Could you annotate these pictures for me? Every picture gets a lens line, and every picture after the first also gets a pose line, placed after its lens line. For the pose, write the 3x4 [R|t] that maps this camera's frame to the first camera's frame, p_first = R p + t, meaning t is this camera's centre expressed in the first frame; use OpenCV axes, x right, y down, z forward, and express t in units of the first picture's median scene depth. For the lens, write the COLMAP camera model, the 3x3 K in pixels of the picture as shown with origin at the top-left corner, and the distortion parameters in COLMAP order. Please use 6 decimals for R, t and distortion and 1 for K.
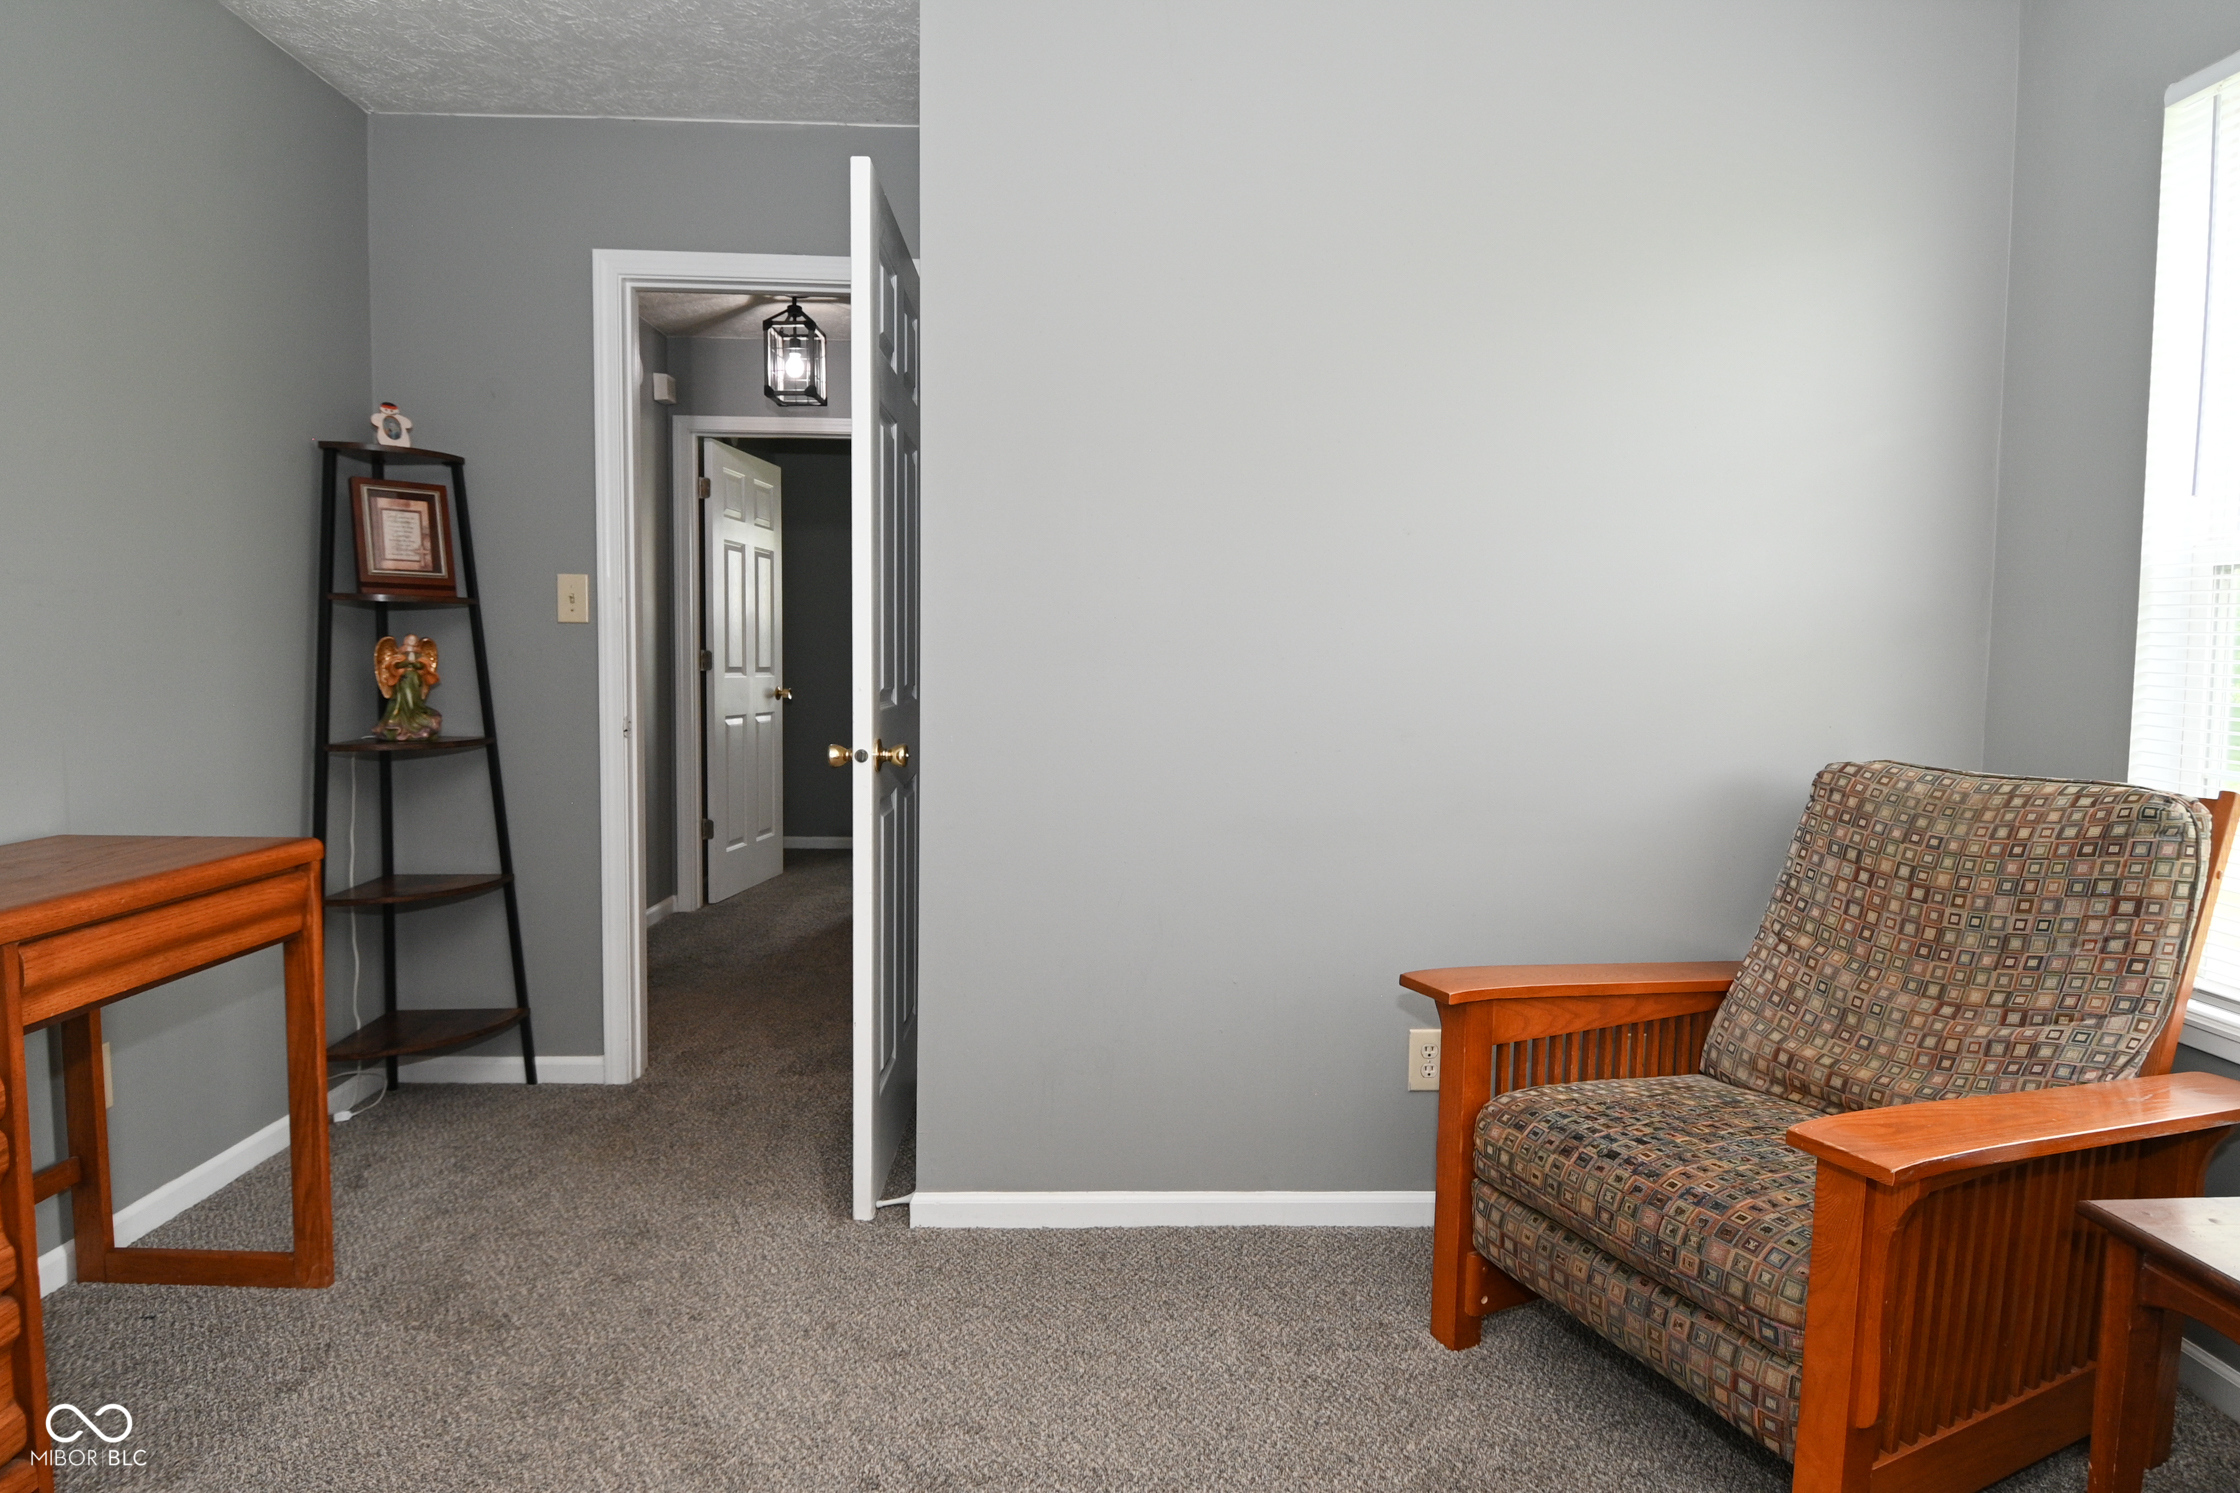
lens RADIAL K [[1182.5, 0, 1126.7], [0, 1182.5, 734.4], [0, 0, 1]] dist [0.016412, -0.027171]
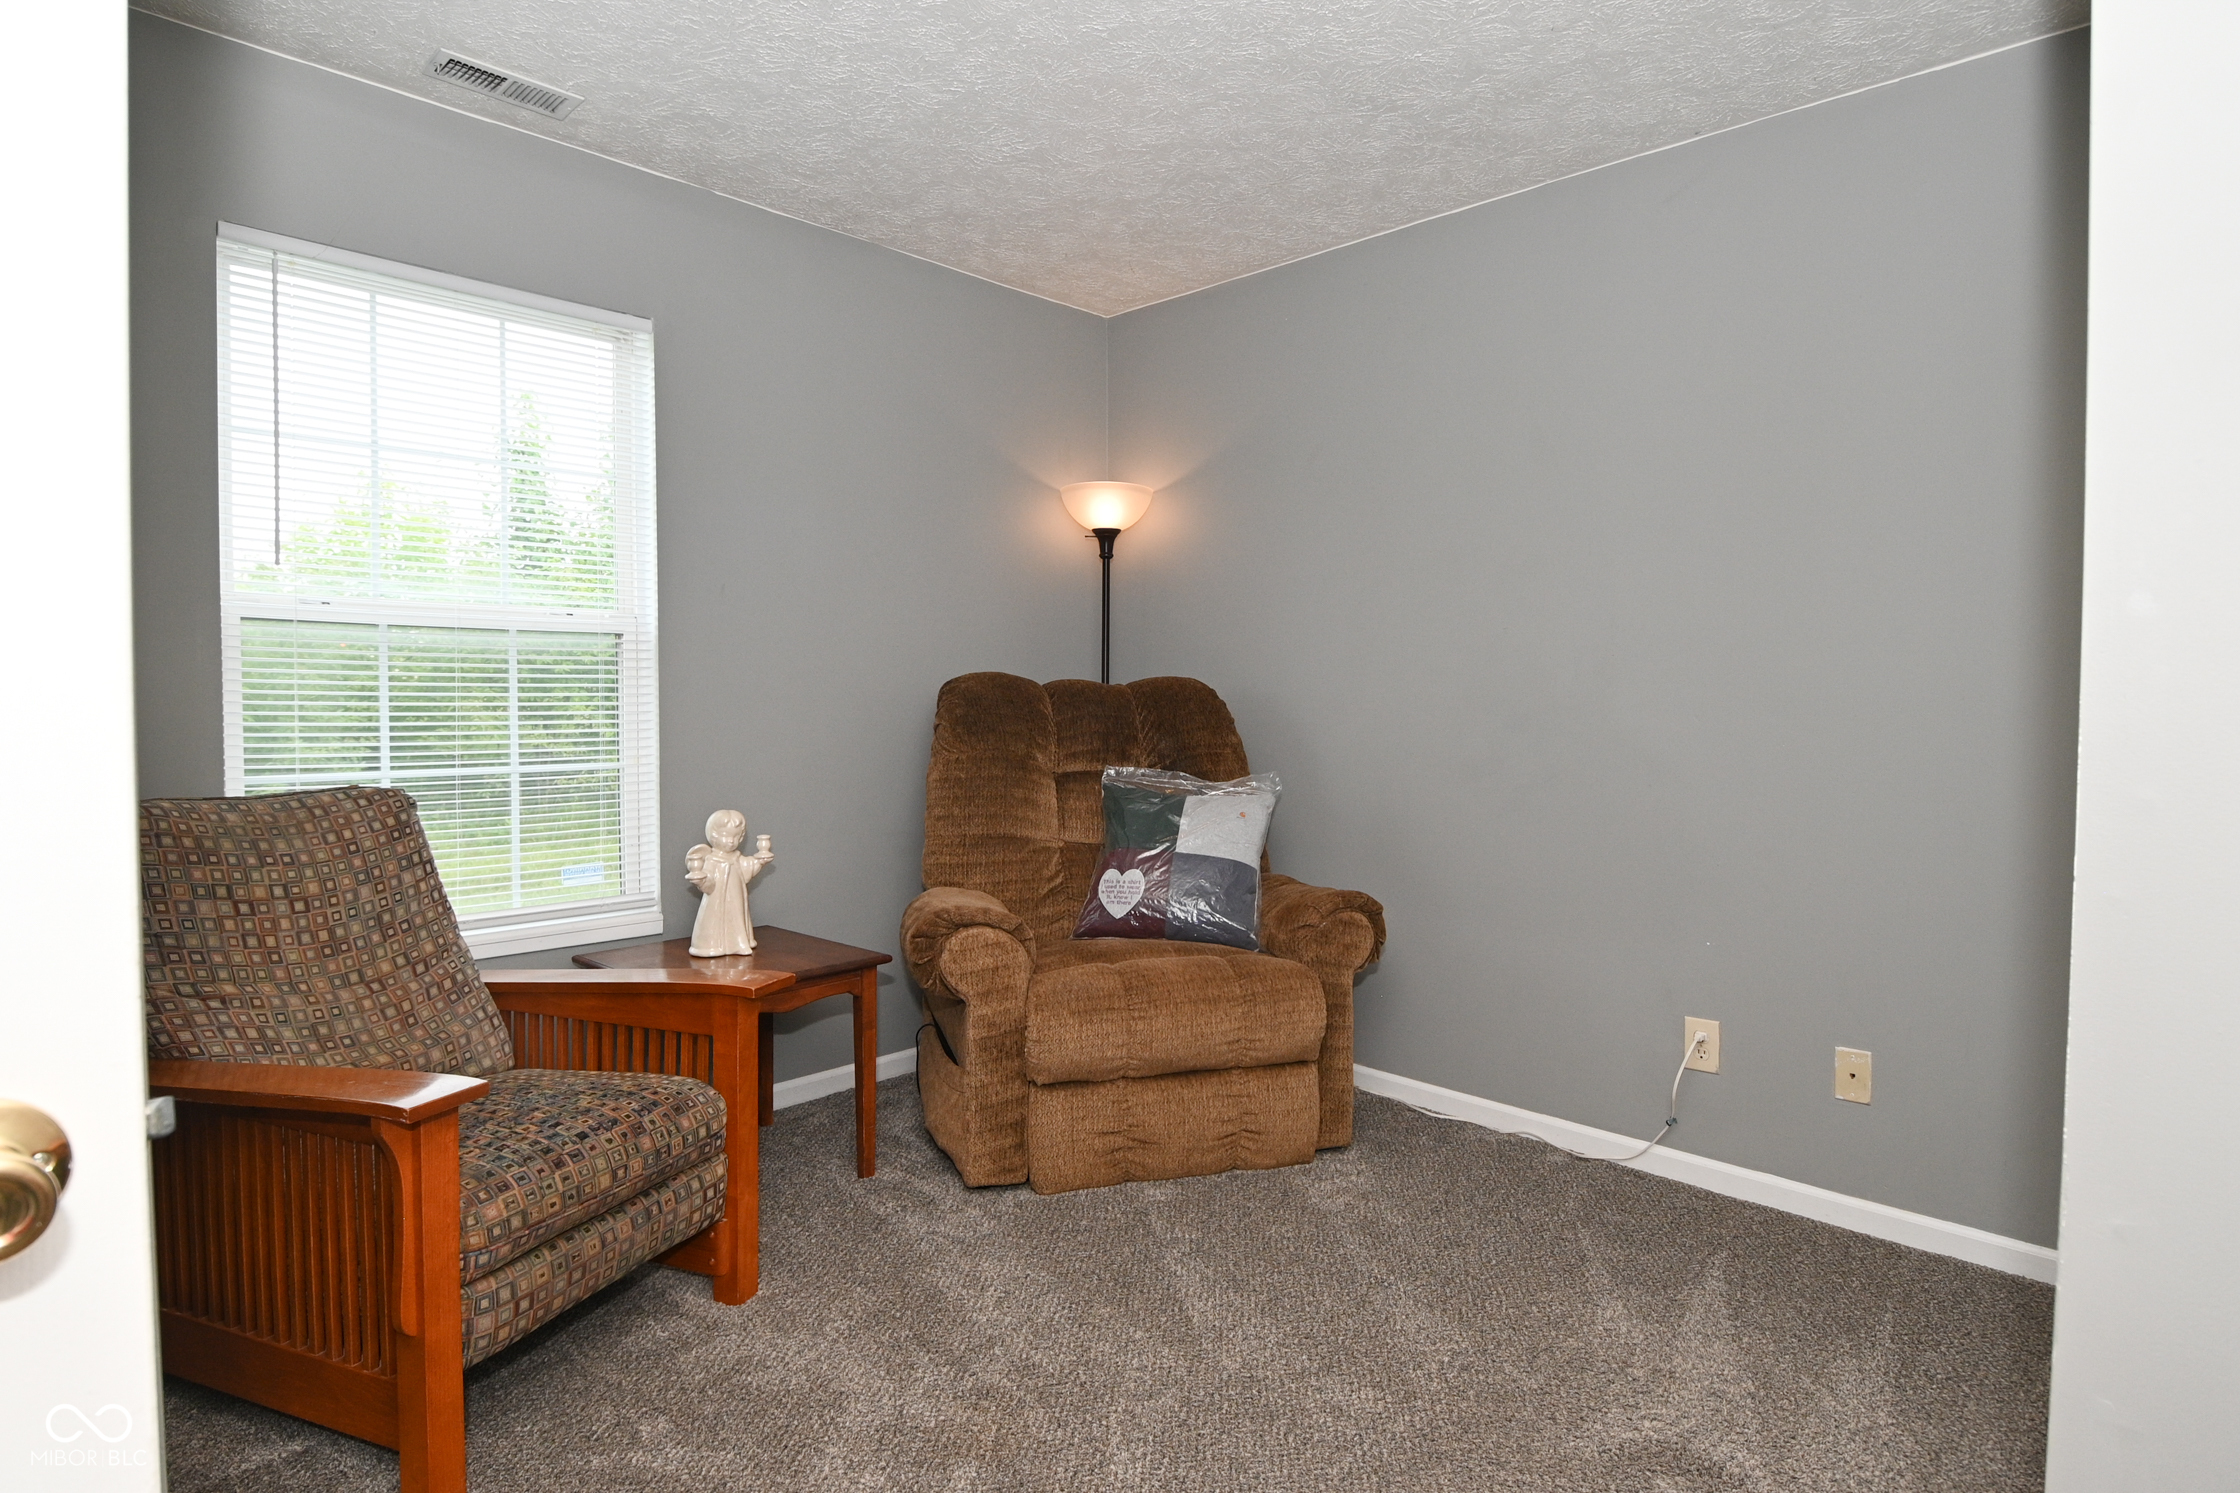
lens RADIAL K [[1182.5, 0, 1109.9], [0, 1182.5, 743.3], [0, 0, 1]] dist [0.016412, -0.027171]
pose [[-0.686235, -0.044089, 0.726042, -0.681774], [0.037659, 0.994669, 0.095996, -0.099531], [-0.726404, 0.093218, -0.680917, 1.256821]]
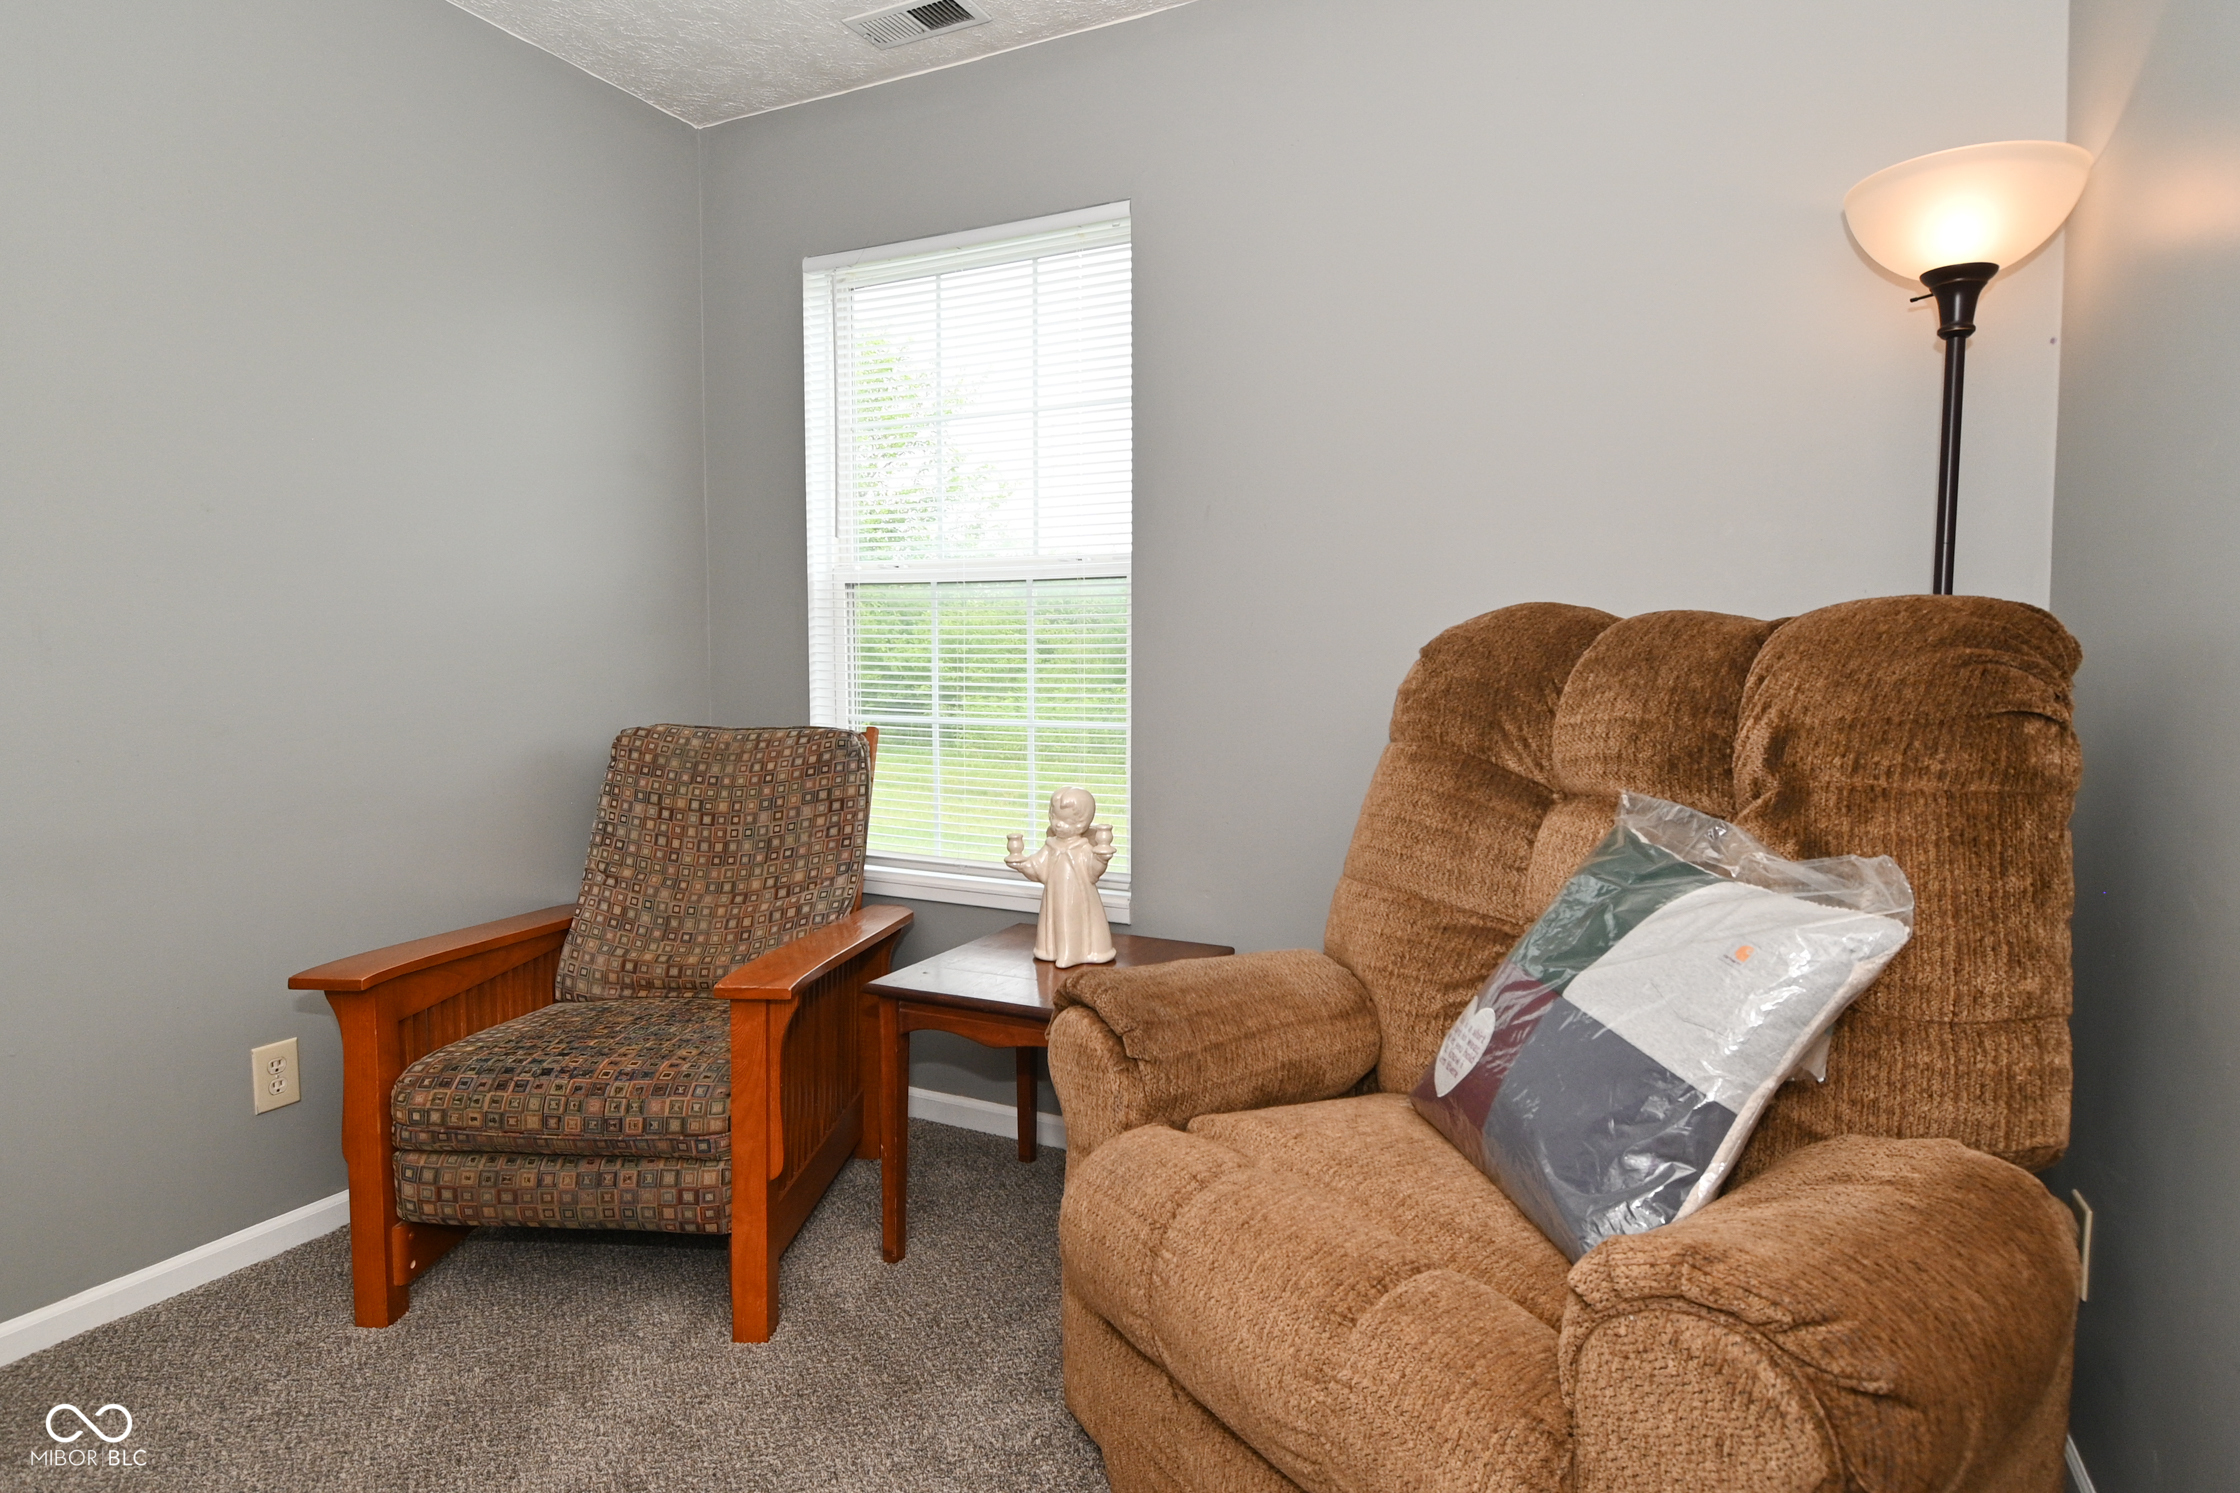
lens RADIAL K [[1182.5, 0, 1128.7], [0, 1182.5, 731.6], [0, 0, 1]] dist [0.016412, -0.027171]
pose [[0.469976, -0.071133, 0.879808, -0.296830], [0.063000, 0.996909, 0.046948, 0.002118], [-0.880428, 0.033364, 0.473004, -0.061710]]
